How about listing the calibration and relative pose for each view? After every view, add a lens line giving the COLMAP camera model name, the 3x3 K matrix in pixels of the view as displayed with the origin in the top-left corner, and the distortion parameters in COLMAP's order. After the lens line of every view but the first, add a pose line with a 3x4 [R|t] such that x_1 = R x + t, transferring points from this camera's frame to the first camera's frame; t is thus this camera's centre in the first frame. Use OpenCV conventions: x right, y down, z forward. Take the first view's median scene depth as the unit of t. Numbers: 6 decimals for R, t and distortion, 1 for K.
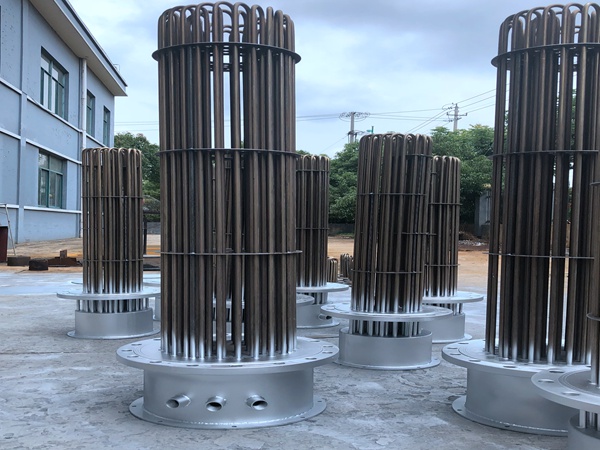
lens RADIAL K [[667.7, 0, 298.7], [0, 667.7, 187.9], [0, 0, 1]] dist [-0.023773, -0.005819]
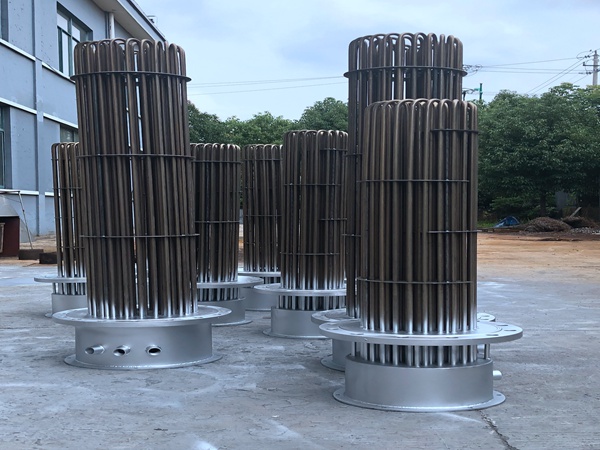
lens RADIAL K [[817.2, 0, 300.0], [0, 817.2, 225.0], [0, 0, 1]] dist [0.302135, -1.083787]
pose [[0.994720, -0.007688, -0.102341, 0.253619], [0.015019, 0.997359, 0.071058, -0.021061], [0.101525, -0.072220, 0.992208, -0.365336]]
